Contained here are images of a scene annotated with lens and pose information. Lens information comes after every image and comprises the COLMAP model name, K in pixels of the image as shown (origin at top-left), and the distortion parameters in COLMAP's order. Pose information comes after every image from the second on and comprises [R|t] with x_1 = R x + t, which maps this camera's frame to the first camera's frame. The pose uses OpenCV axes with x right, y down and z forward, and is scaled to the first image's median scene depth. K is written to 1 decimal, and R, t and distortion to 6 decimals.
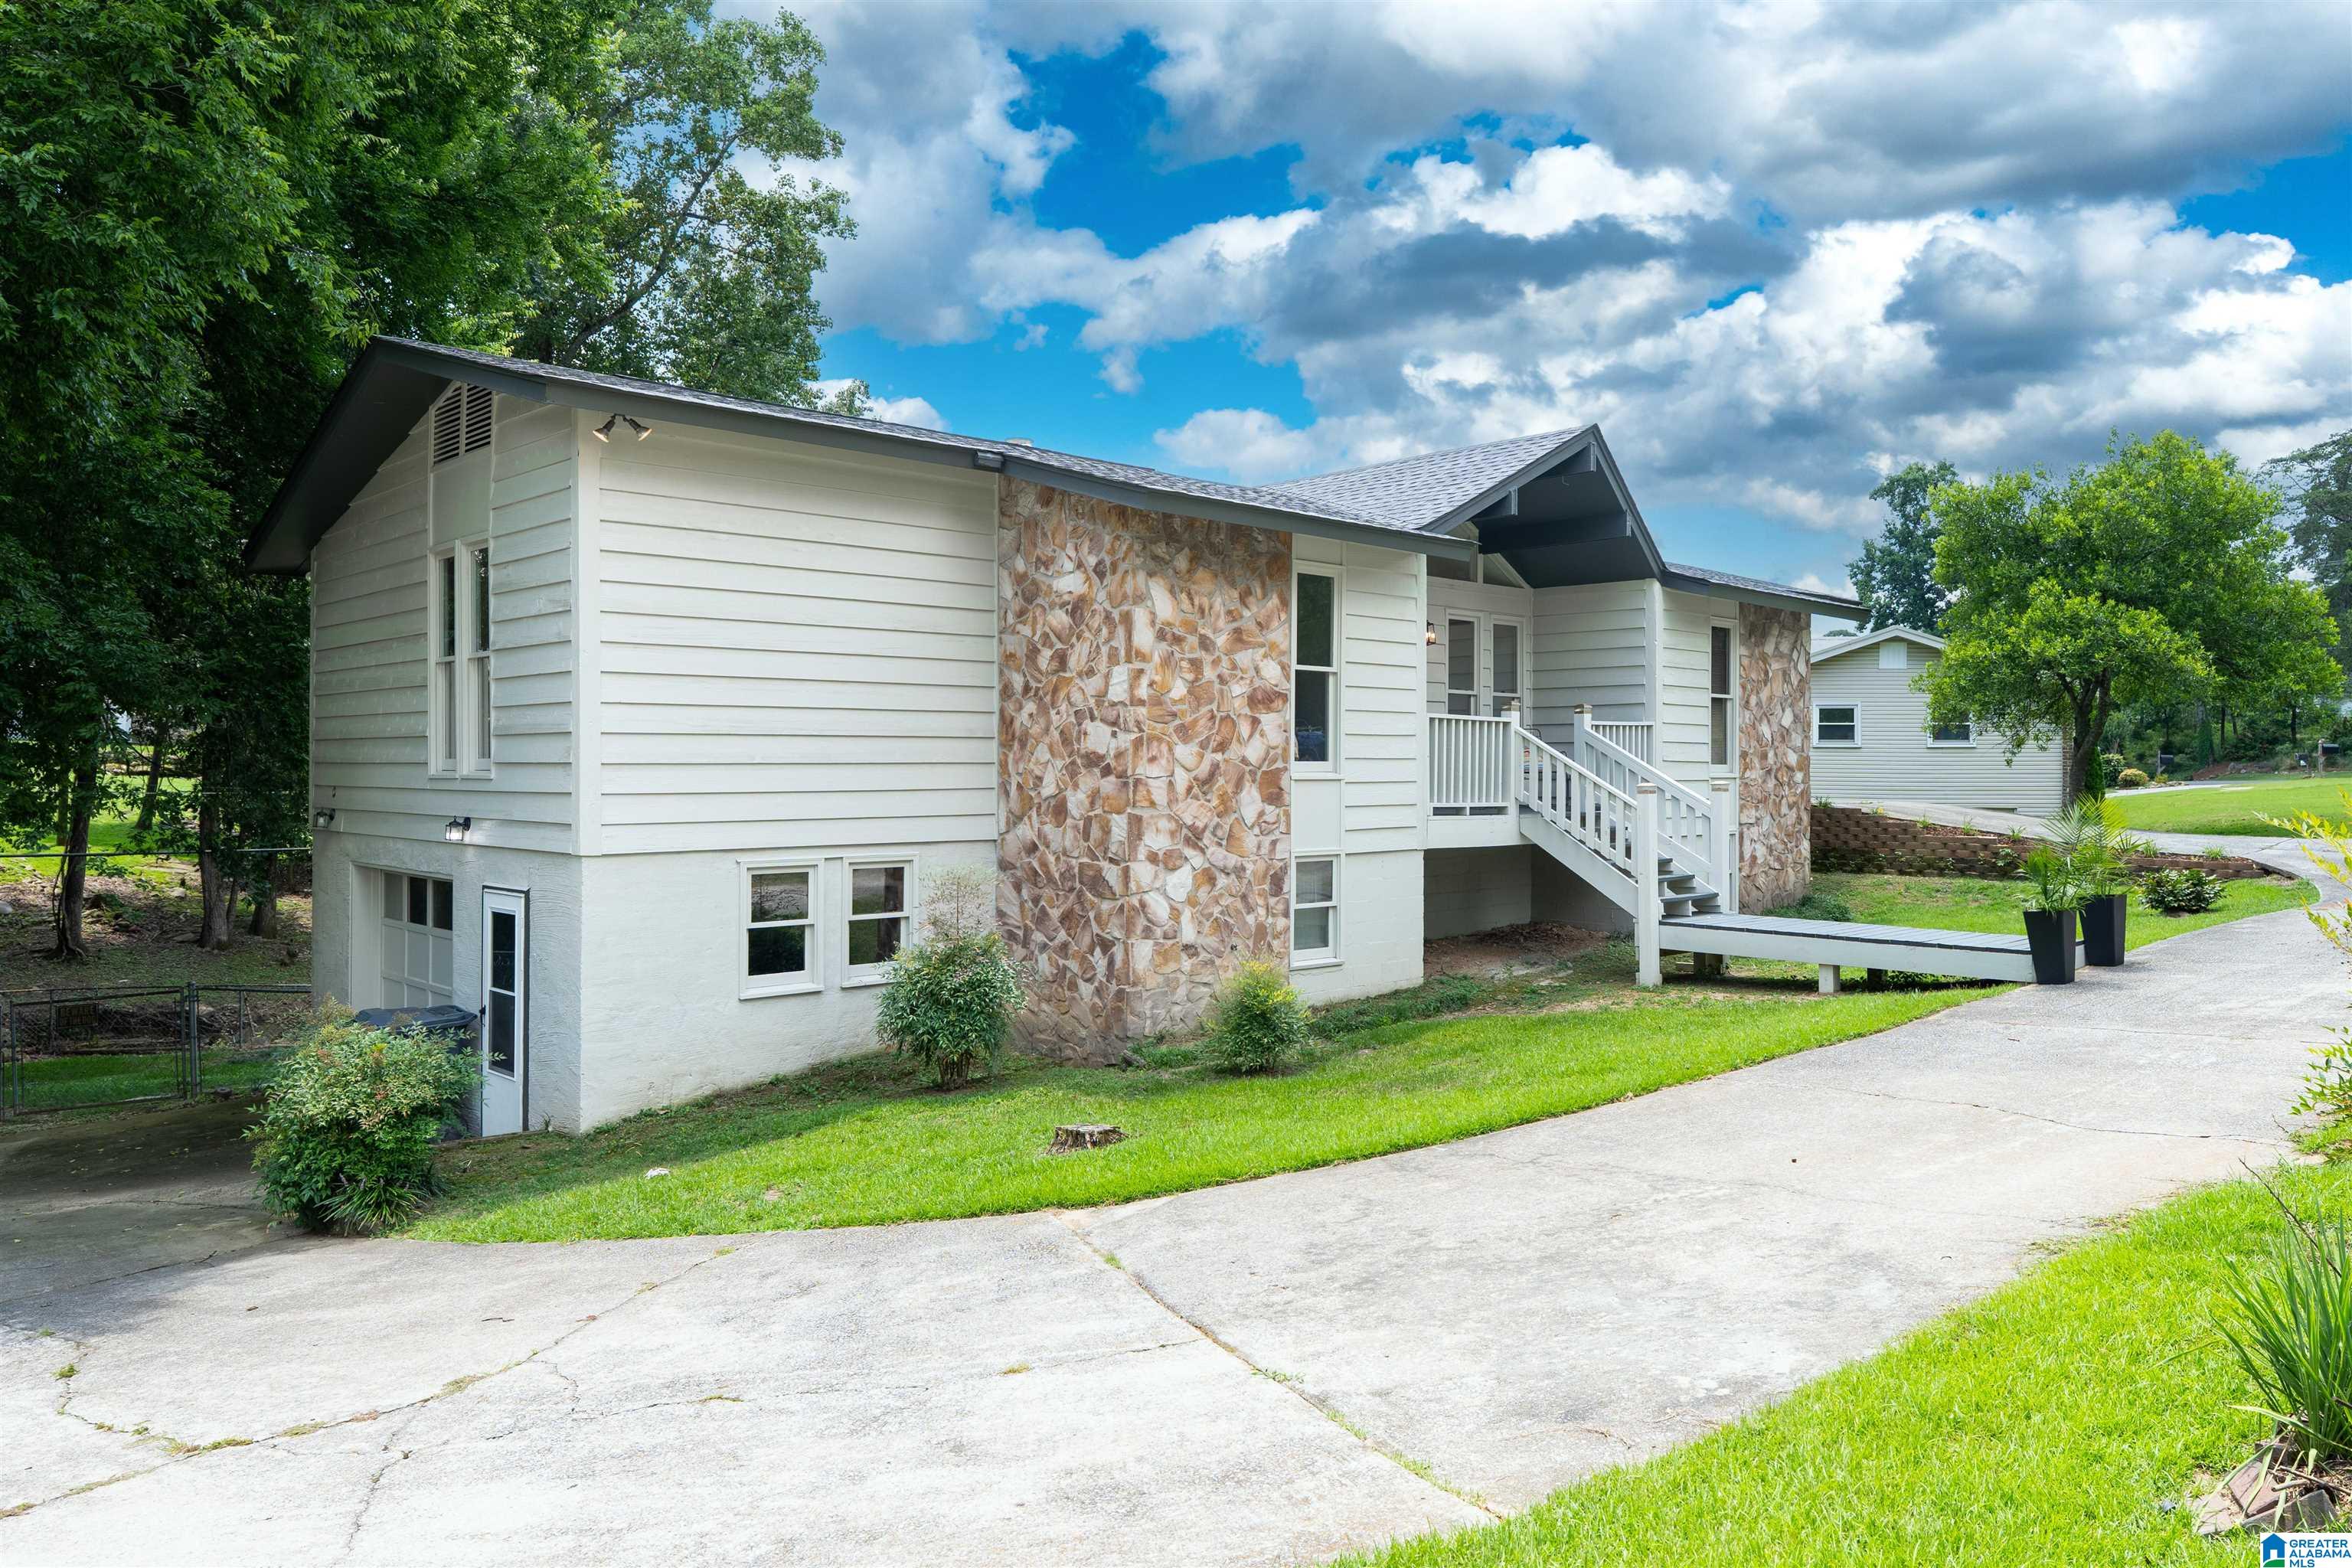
lens RADIAL K [[1446.5, 0, 1181.1], [0, 1446.5, 758.6], [0, 0, 1]] dist [-0.003824, -0.000086]
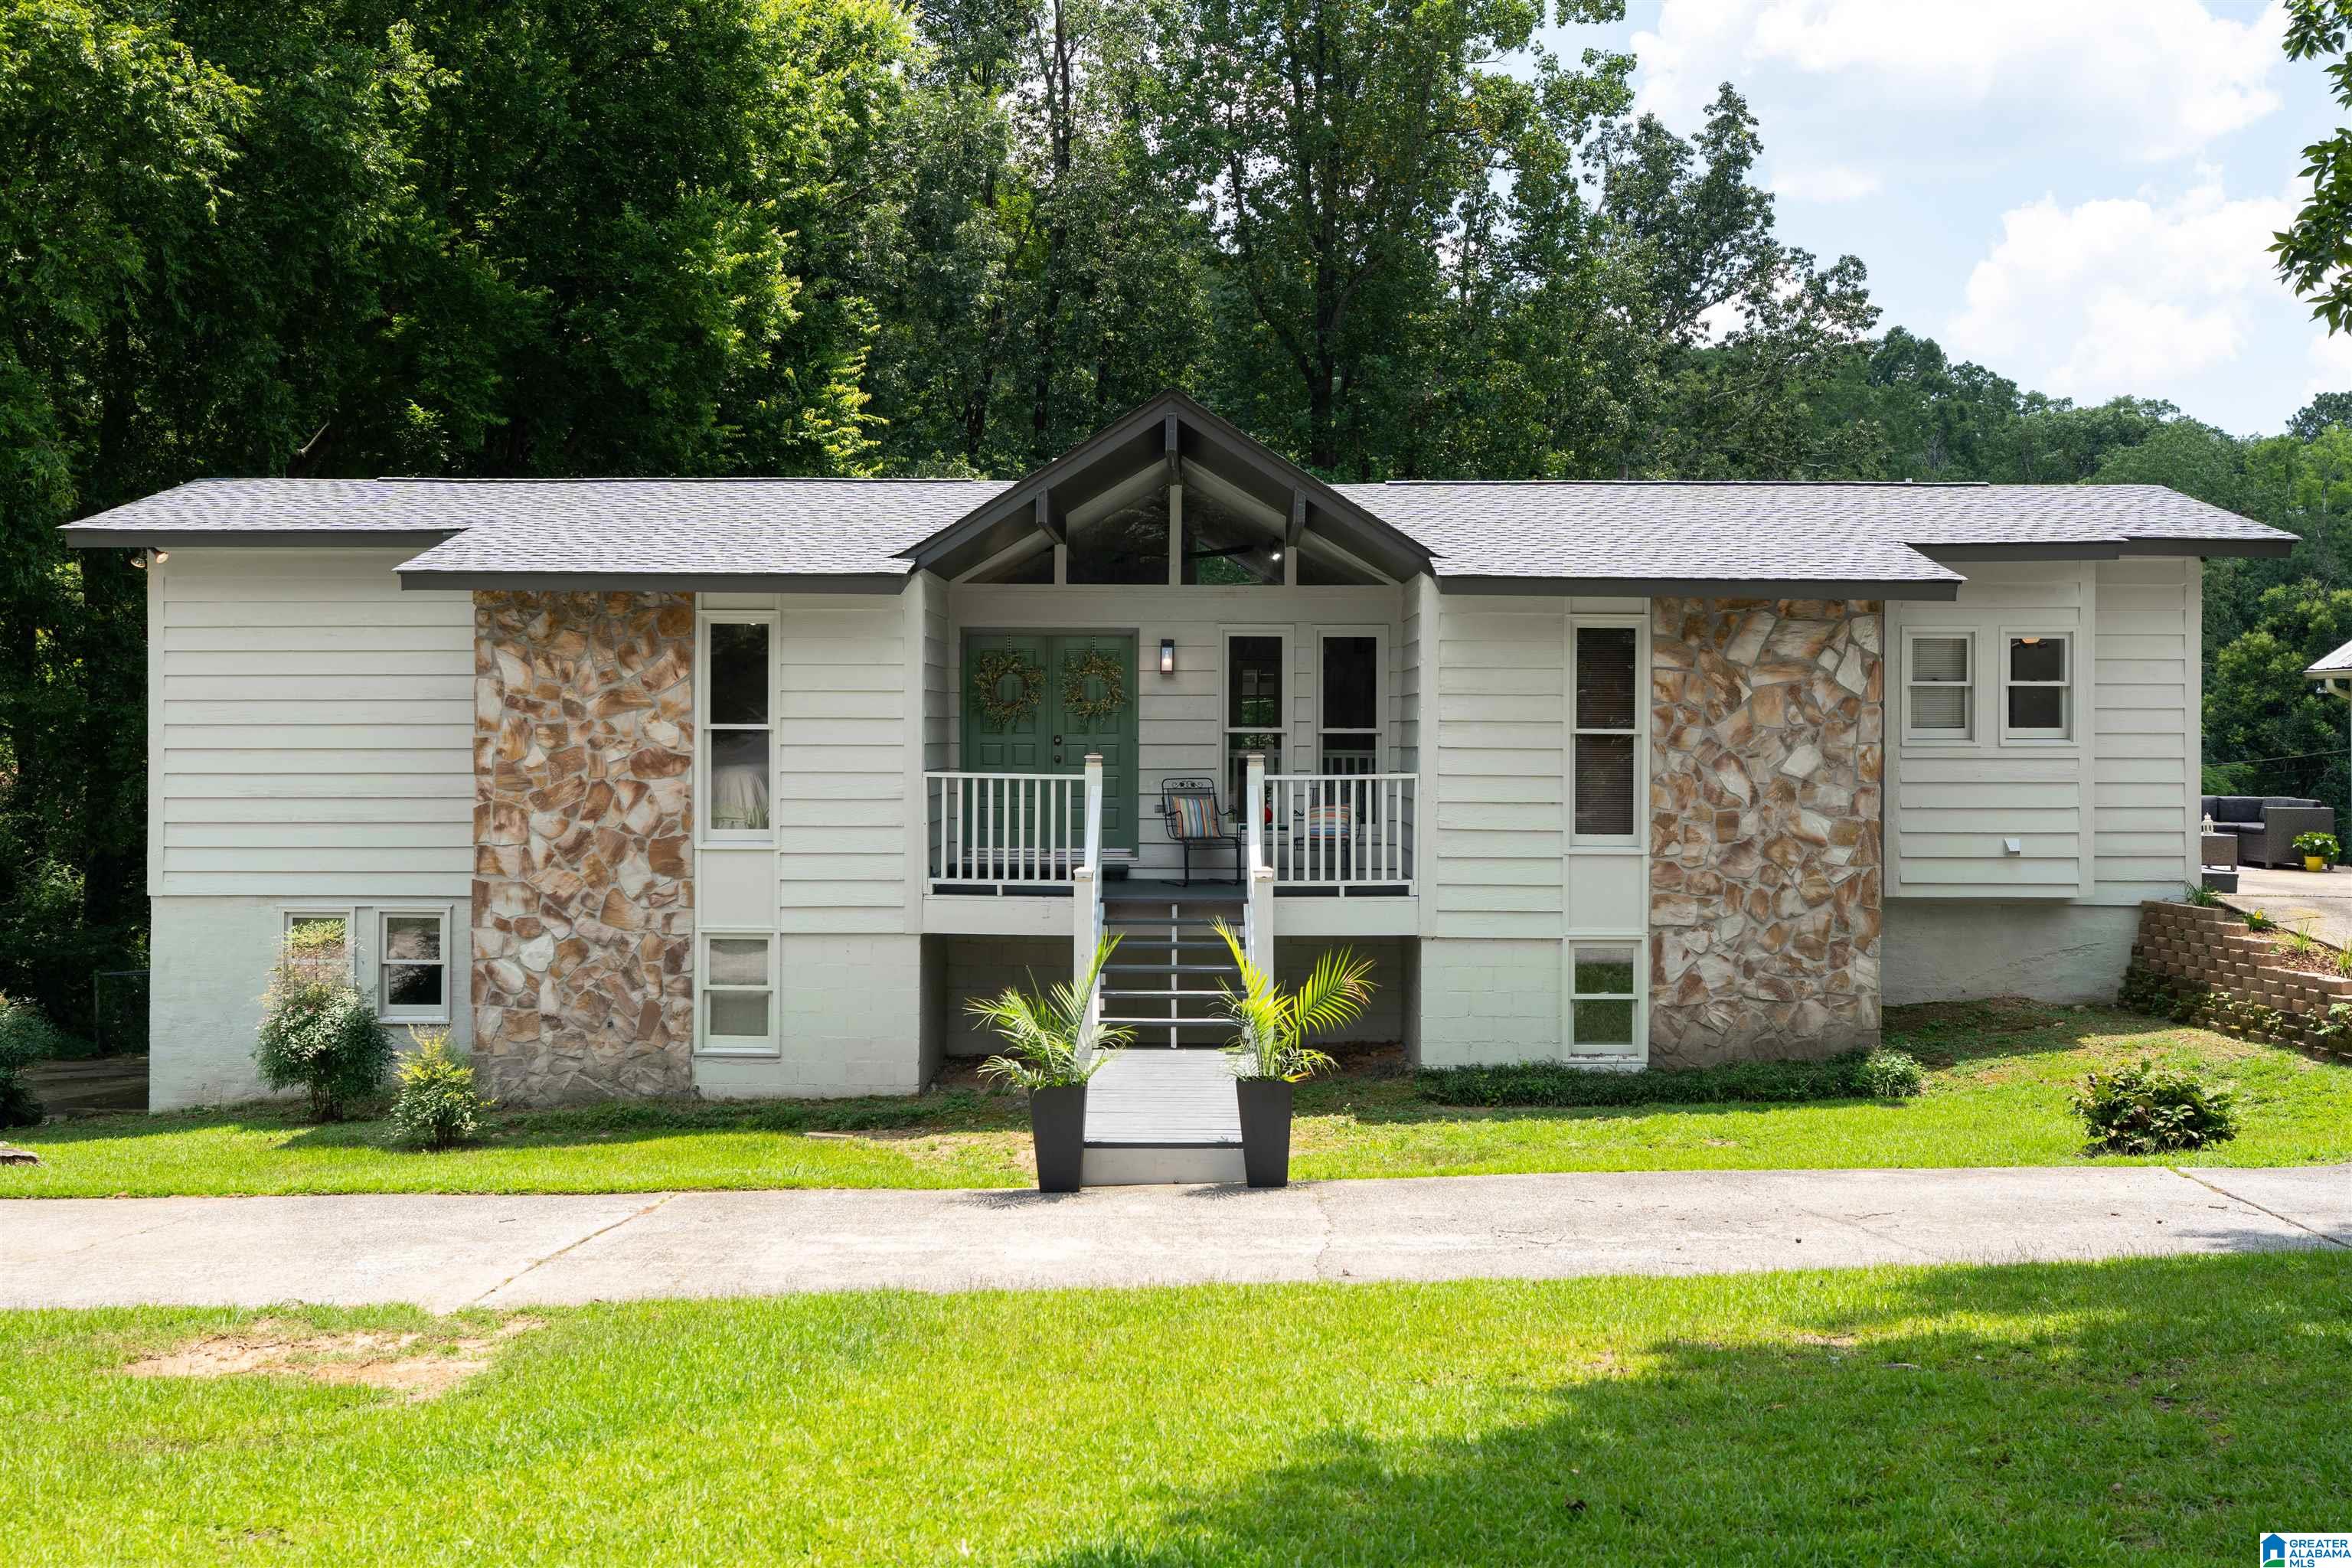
lens RADIAL K [[2164.4, 0, 1195.7], [0, 2164.4, 694.2], [0, 0, 1]] dist [-0.004626, 0.006596]
pose [[0.748377, -0.000779, -0.663273, 1.272494], [0.001651, 0.999998, 0.000689, -0.087651], [0.663271, -0.001611, 0.748377, 0.185103]]
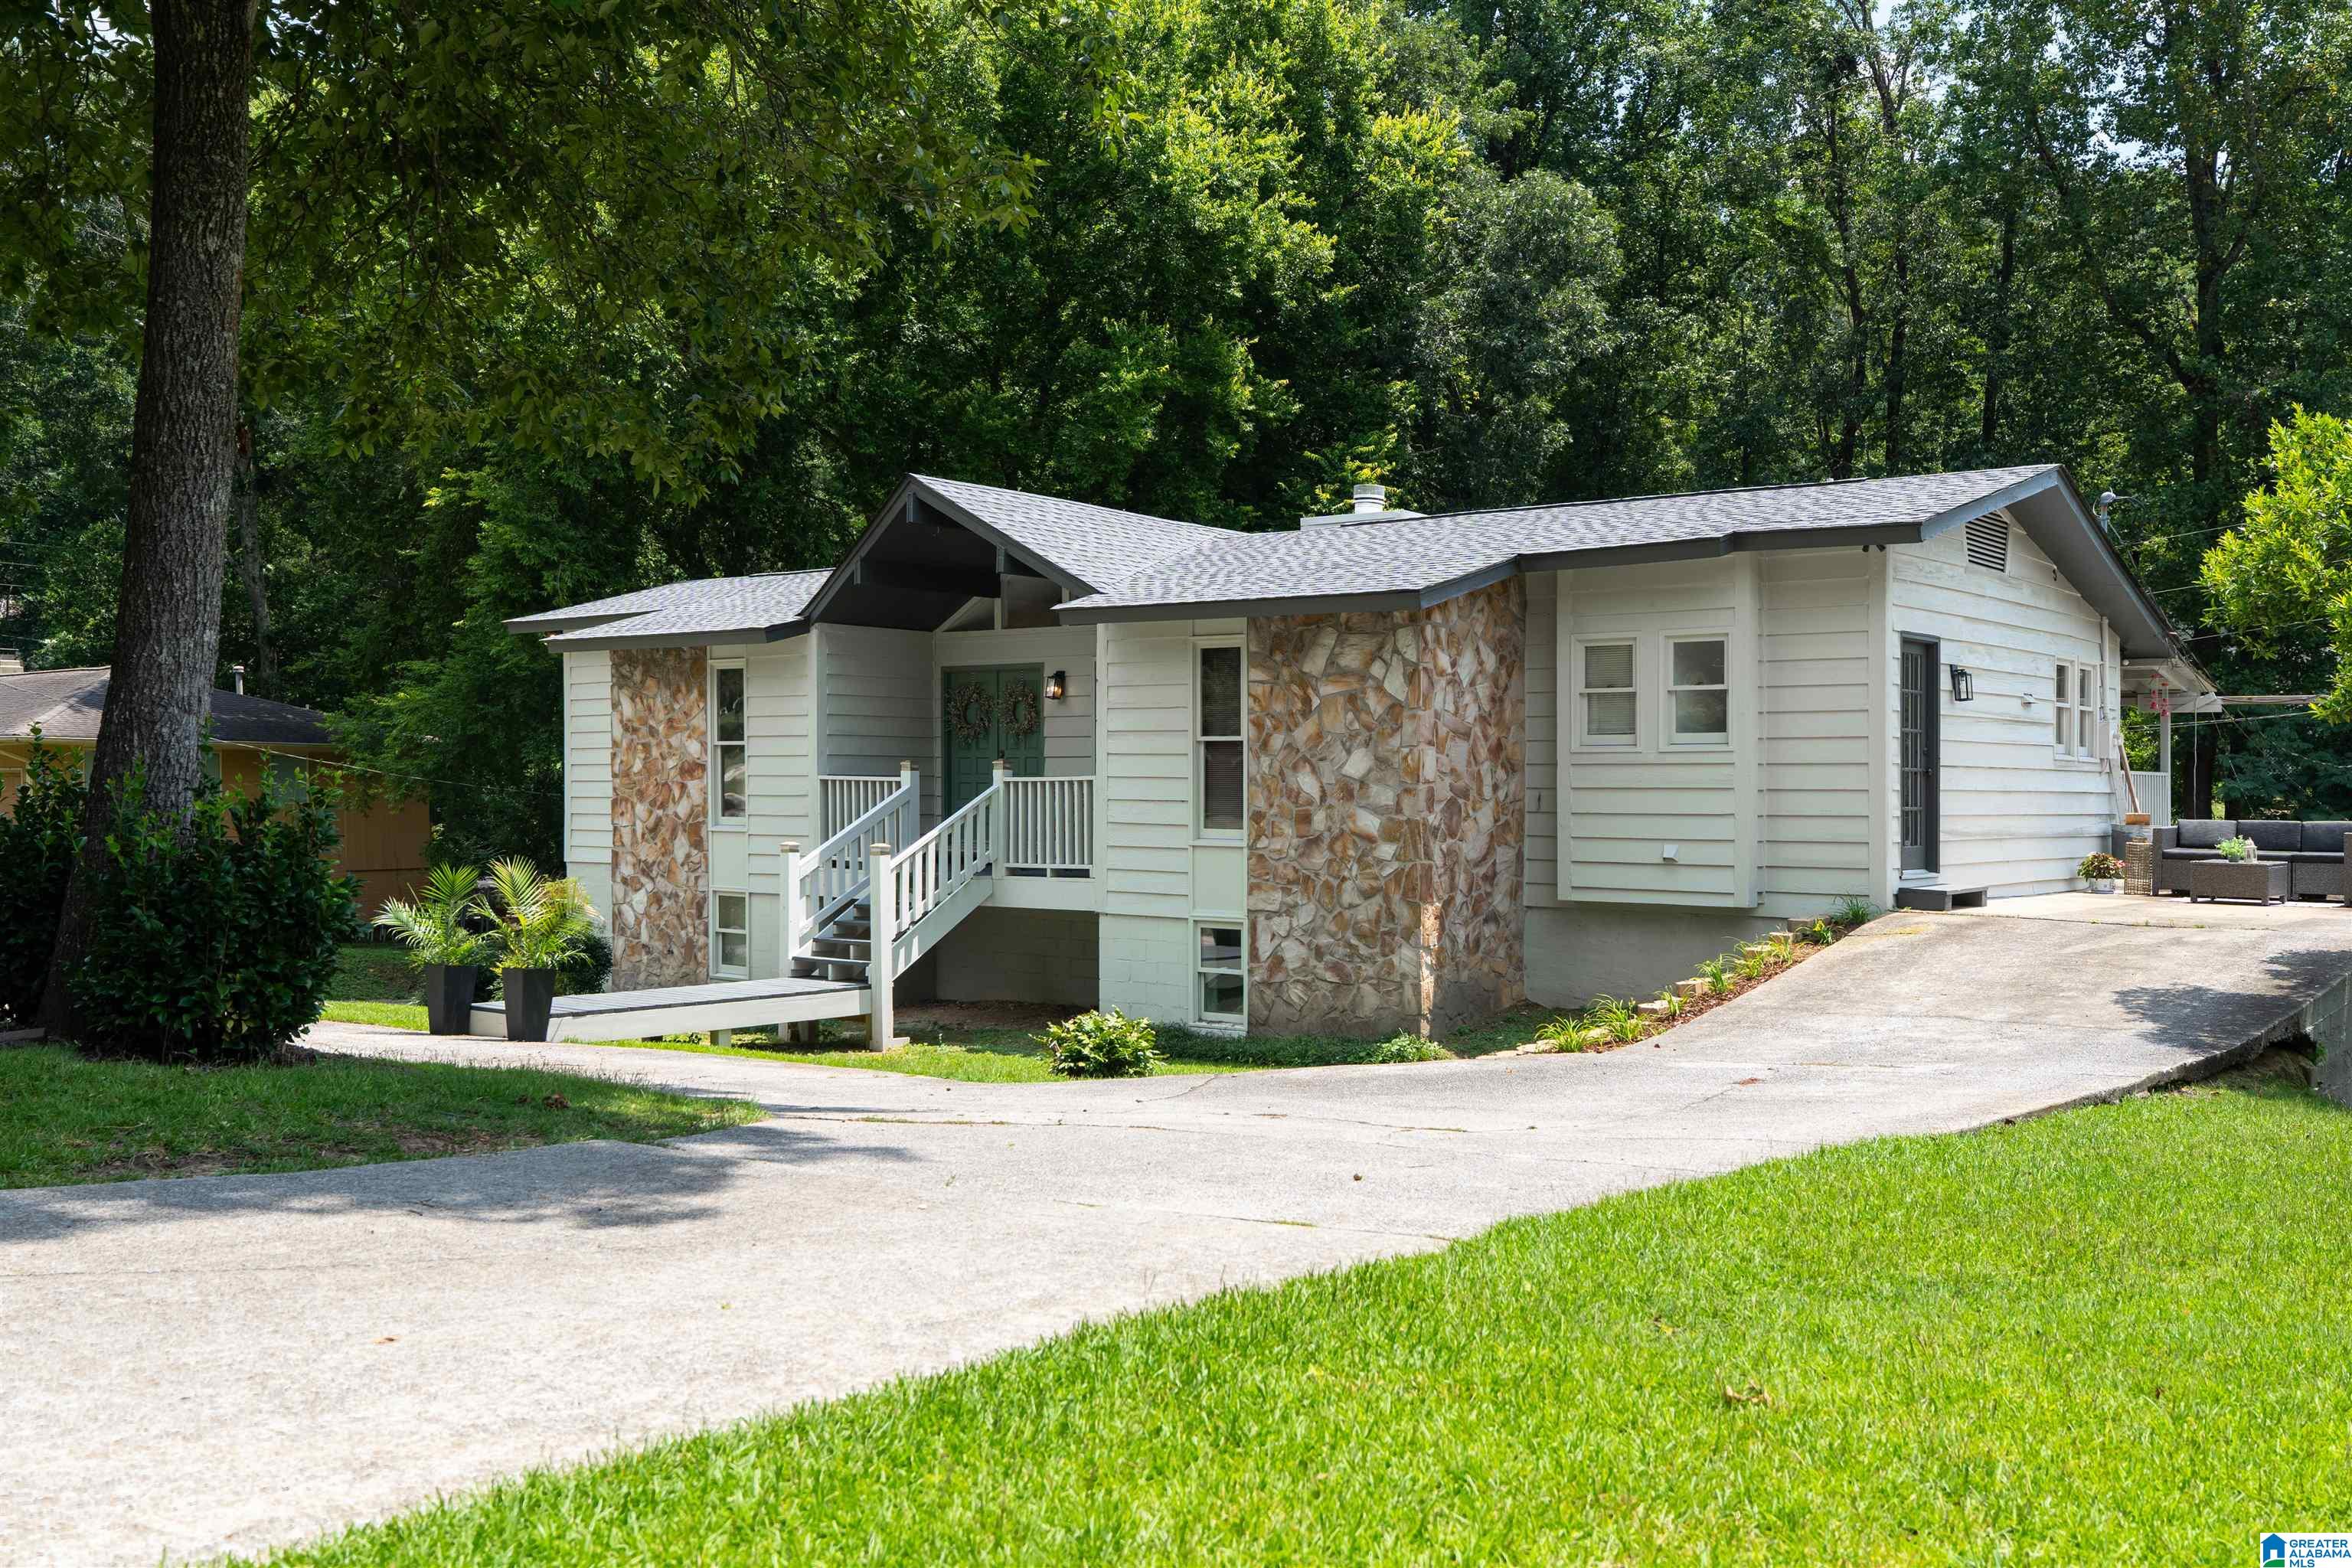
lens RADIAL K [[2124.7, 0, 1181.1], [0, 2124.7, 786.9], [0, 0, 1]] dist [0.004180, 0.000317]
pose [[0.178875, 0.008066, -0.983839, 2.089150], [0.007502, 0.999926, 0.009562, -0.041025], [0.983843, -0.009091, 0.178801, 1.112934]]
